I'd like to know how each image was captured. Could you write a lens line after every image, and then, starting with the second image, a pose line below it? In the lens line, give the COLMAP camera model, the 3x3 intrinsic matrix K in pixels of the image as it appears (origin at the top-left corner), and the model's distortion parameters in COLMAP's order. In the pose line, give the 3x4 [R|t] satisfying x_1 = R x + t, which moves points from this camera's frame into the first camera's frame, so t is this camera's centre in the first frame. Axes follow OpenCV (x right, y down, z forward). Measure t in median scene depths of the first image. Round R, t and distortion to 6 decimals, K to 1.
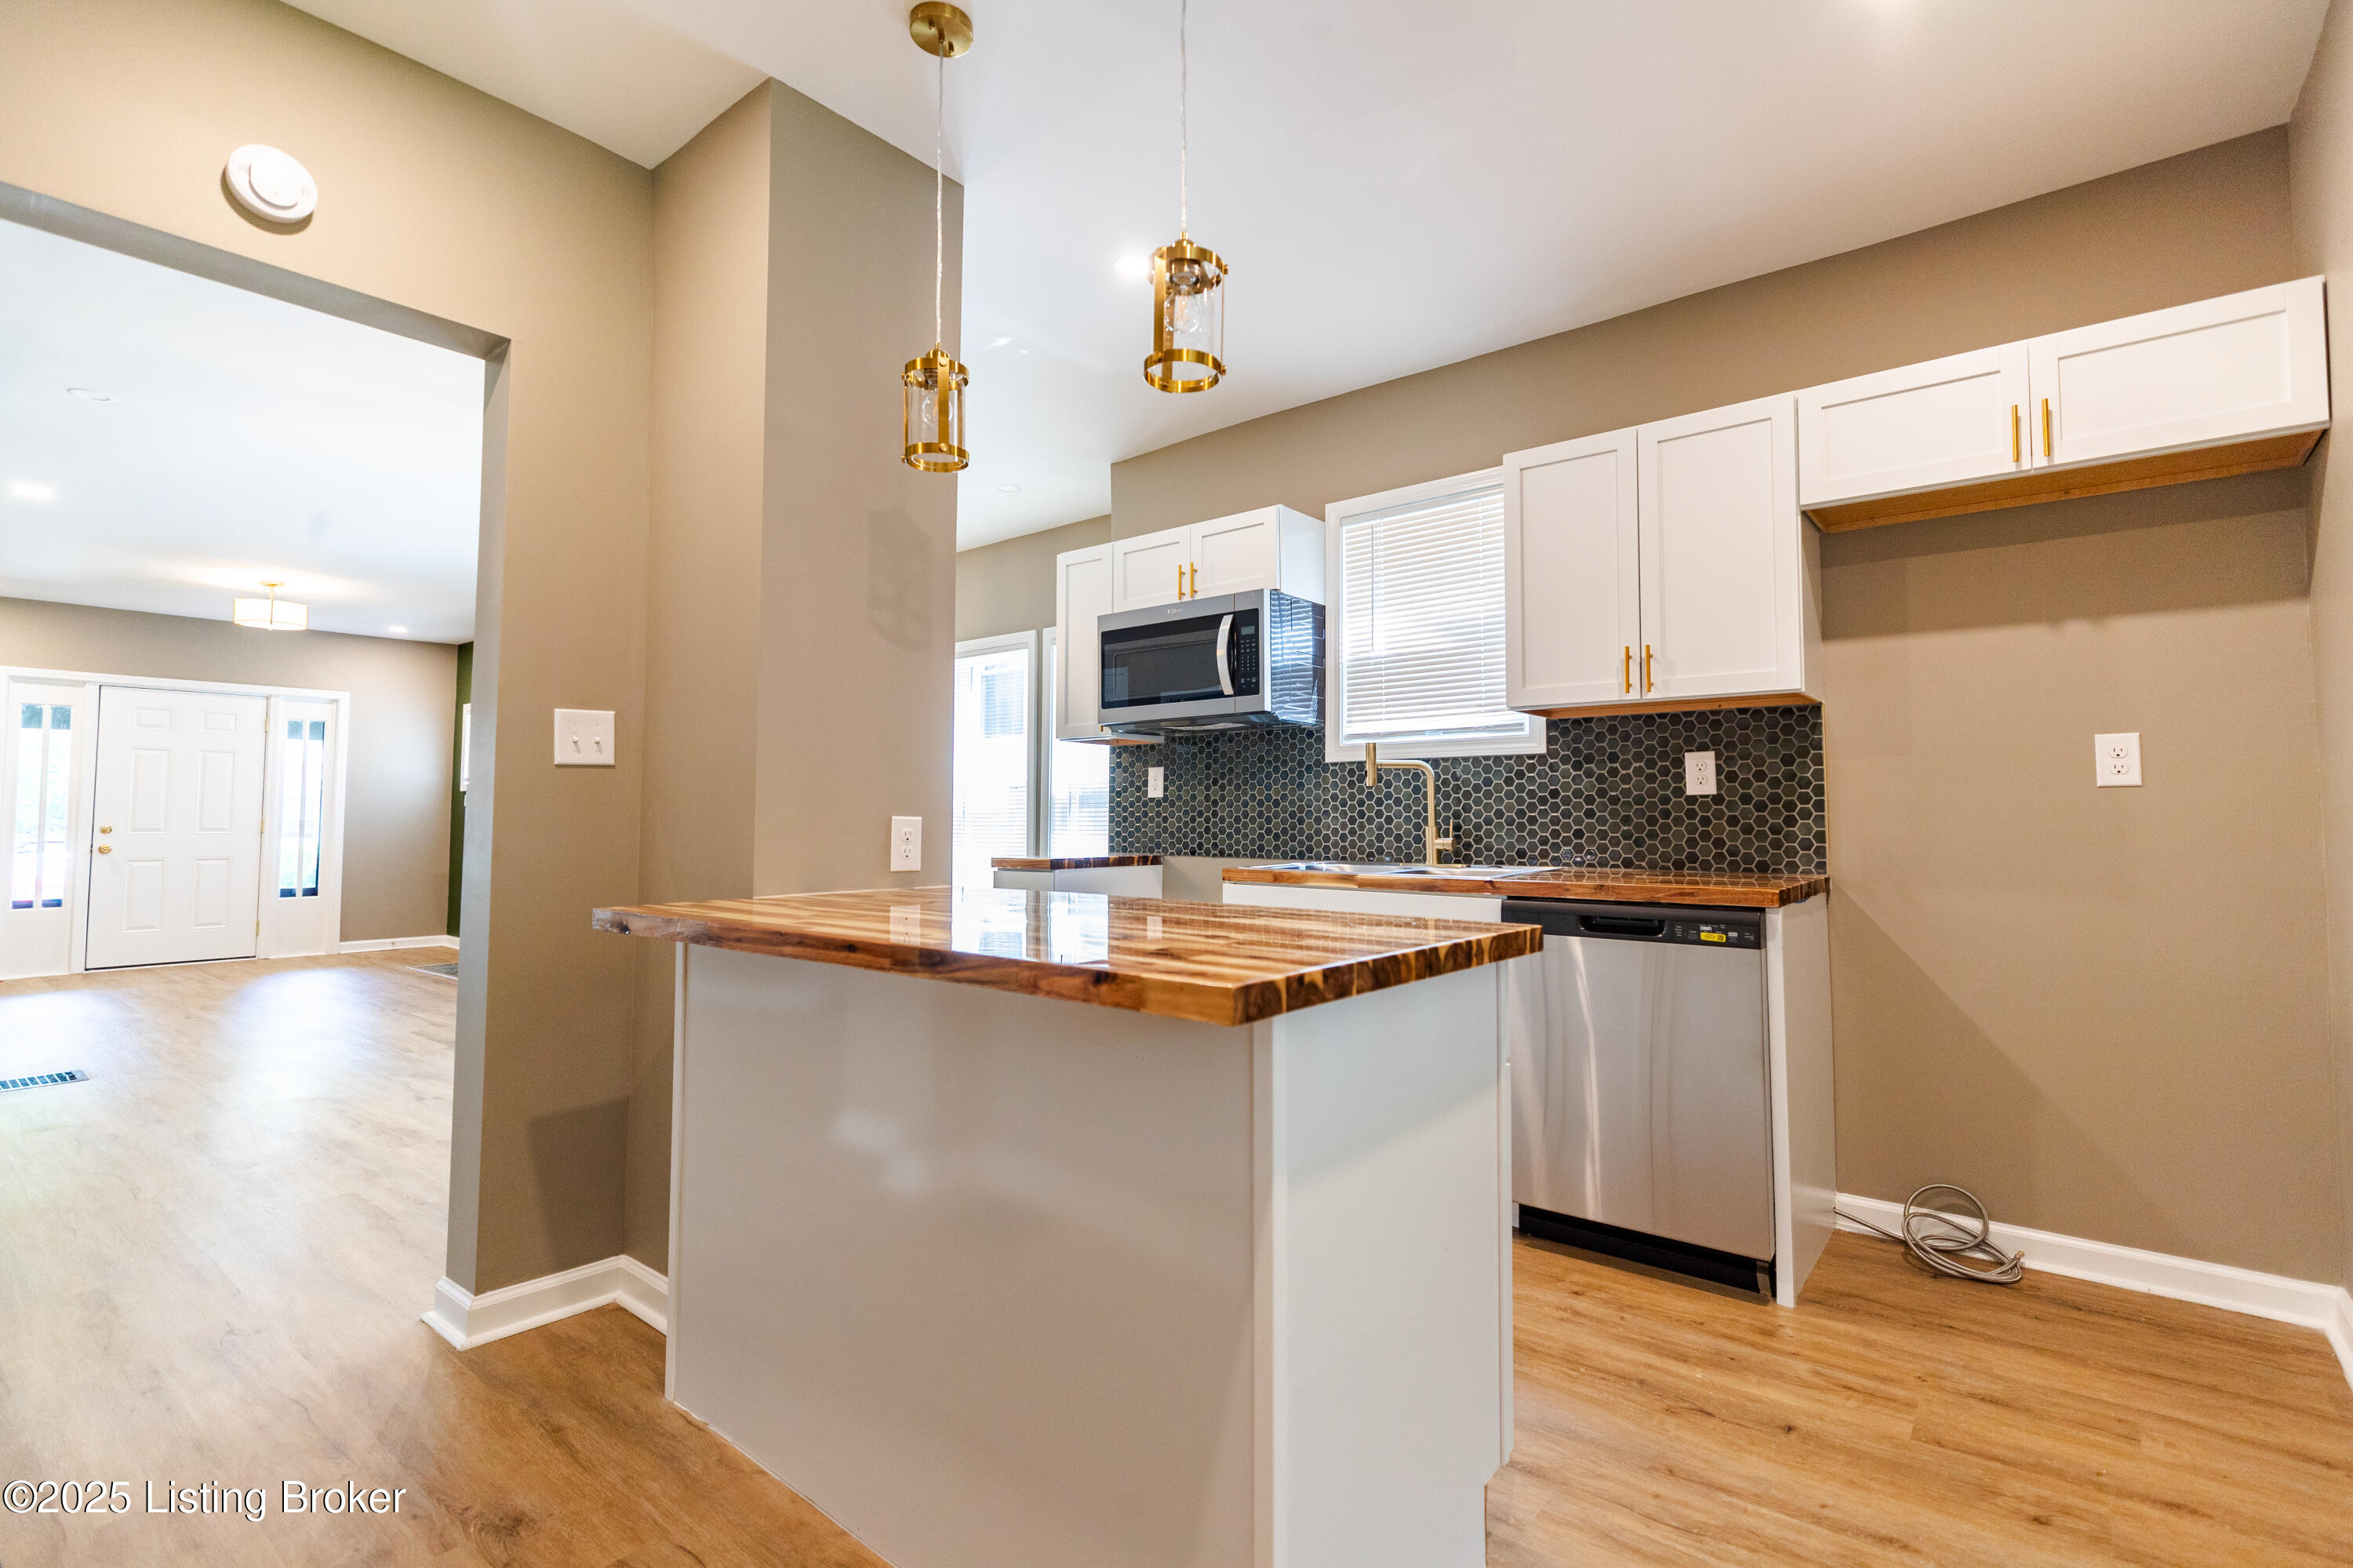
lens RADIAL K [[1099.3, 0, 1230.2], [0, 1099.3, 769.6], [0, 0, 1]] dist [0.002114, 0.000062]
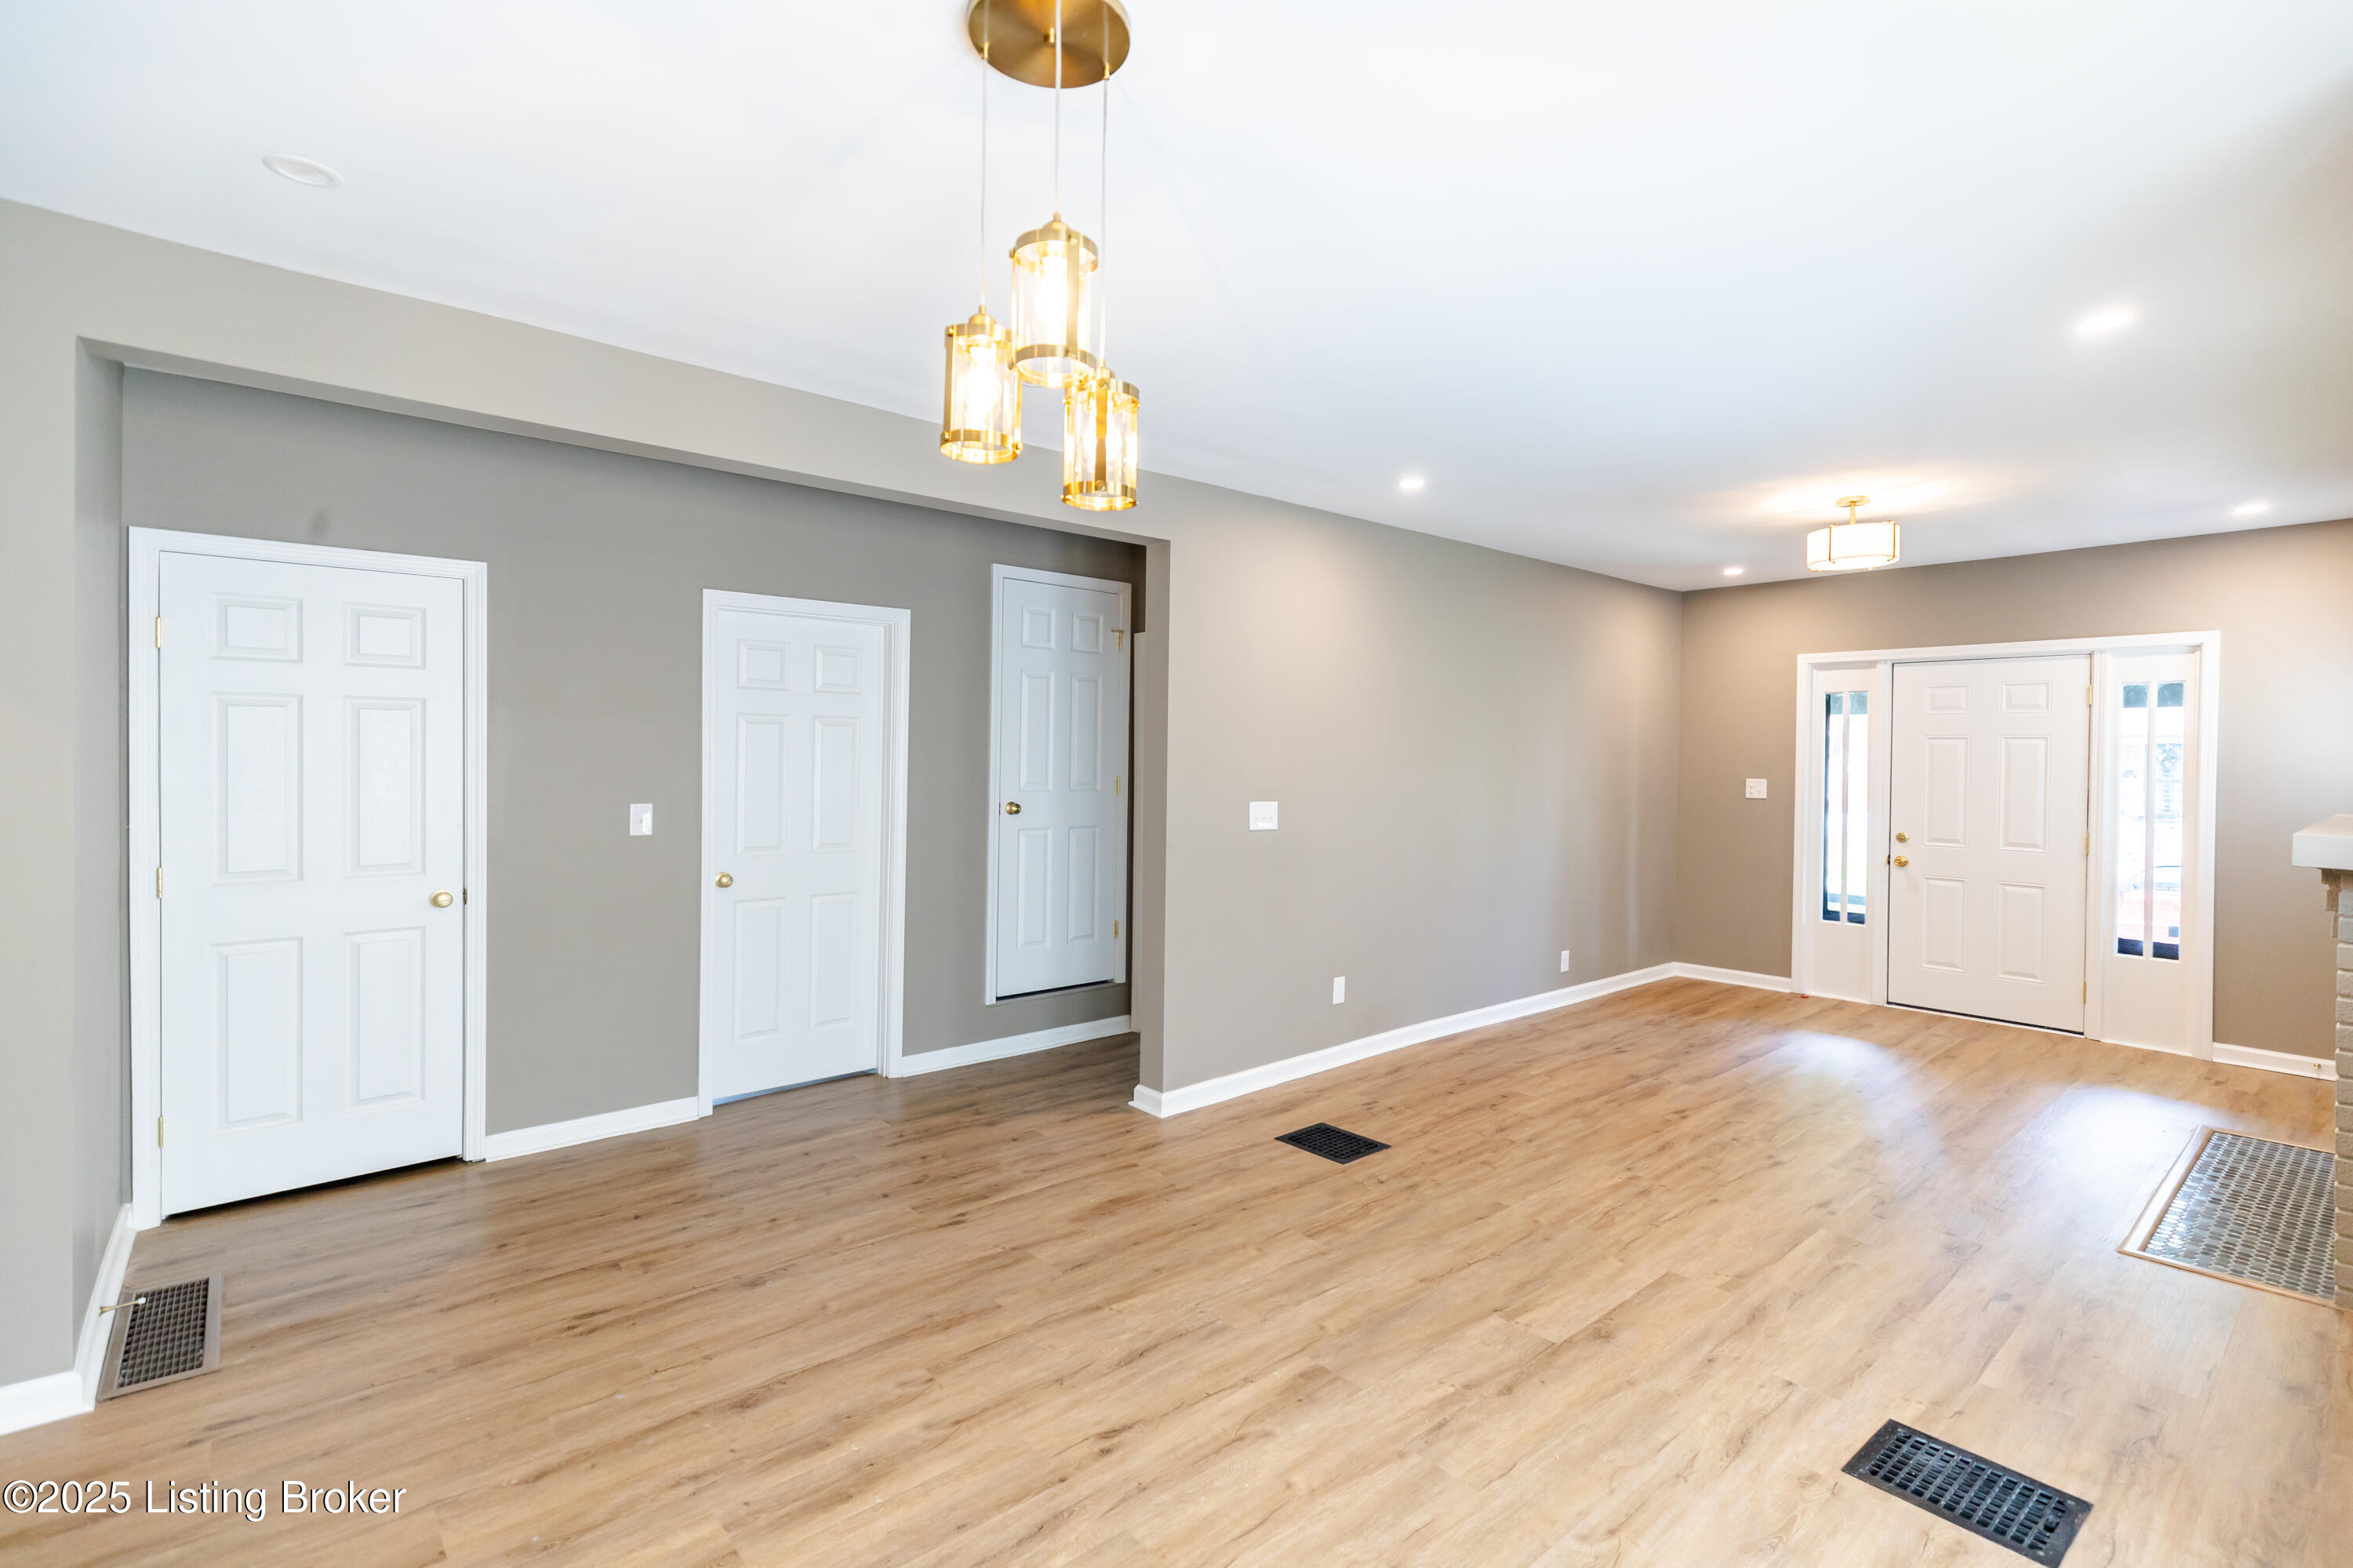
lens RADIAL K [[1080.6, 0, 1179.9], [0, 1080.6, 775.2], [0, 0, 1]] dist [0.005407, -0.000267]
pose [[-0.200987, 0.017331, -0.979441, -0.260413], [0.036383, 0.999286, 0.010216, -0.044581], [0.978918, -0.033581, -0.201474, 1.405765]]
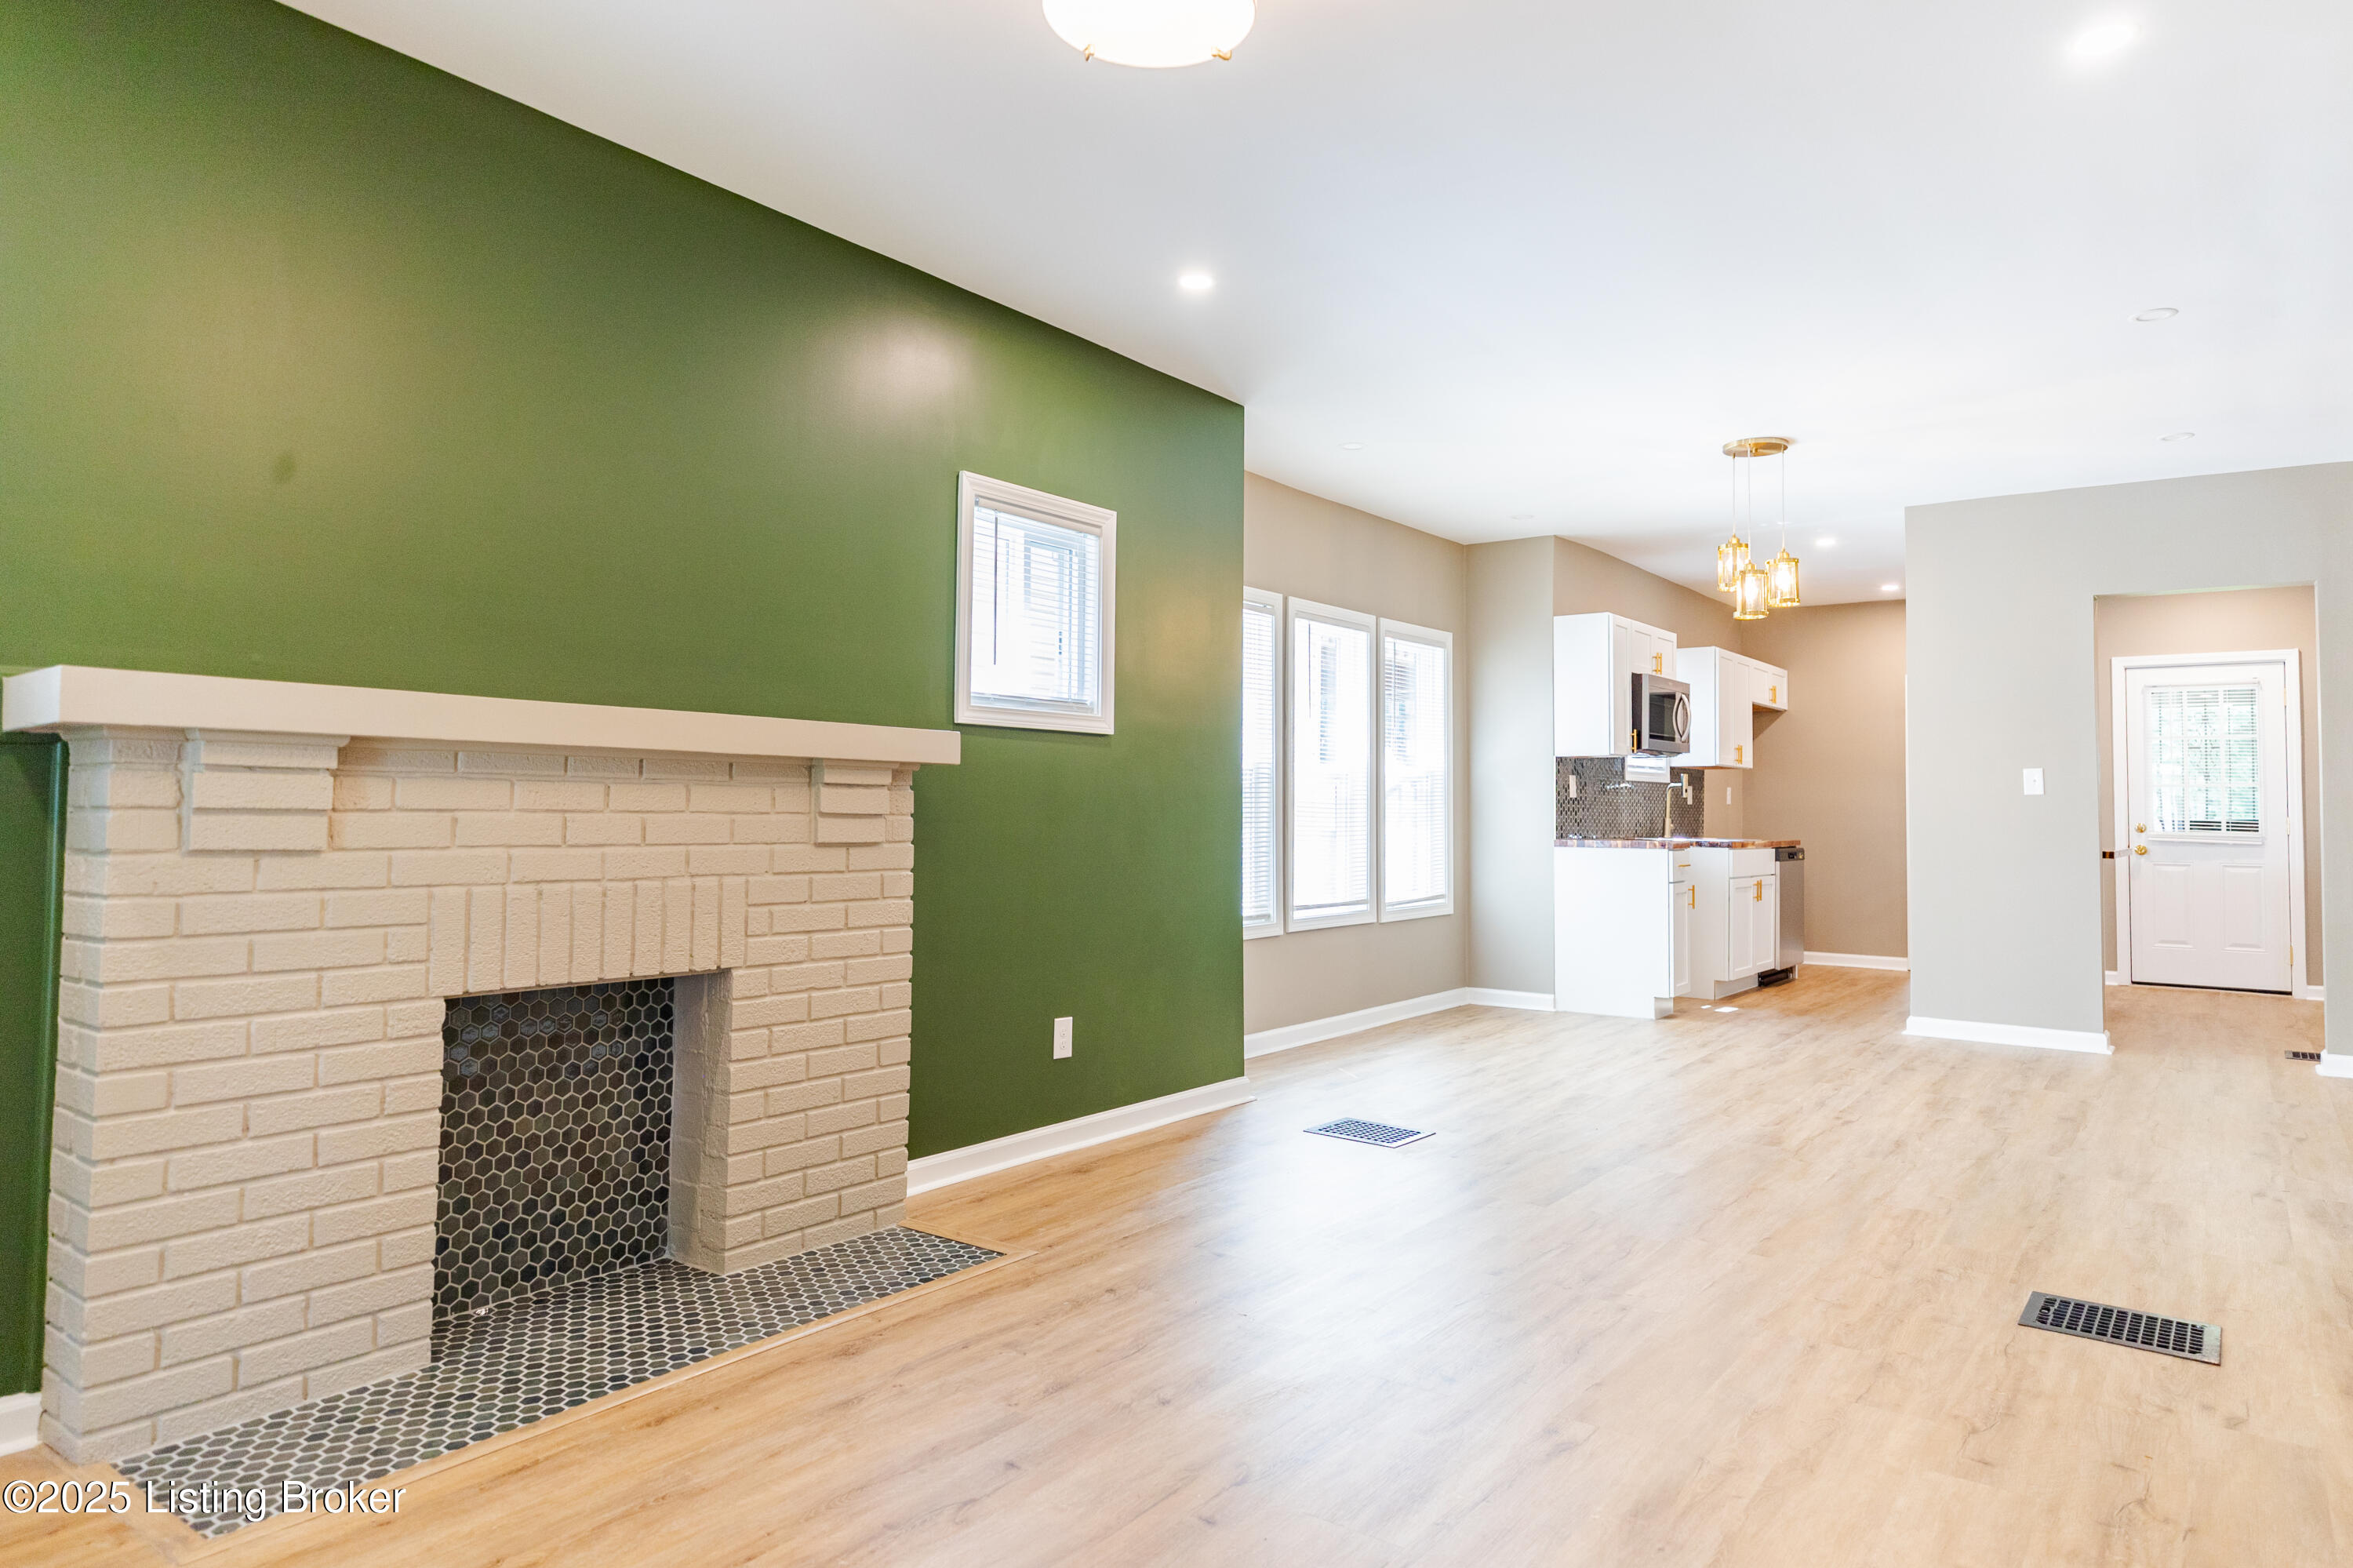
lens RADIAL K [[1399.1, 0, 1217.0], [0, 1399.1, 754.0], [0, 0, 1]] dist [0.002132, 0.000241]
pose [[-0.034846, 0.043179, 0.998460, -2.292768], [-0.054332, 0.997507, -0.045033, 0.093886], [-0.997915, -0.055817, -0.032413, 1.915023]]
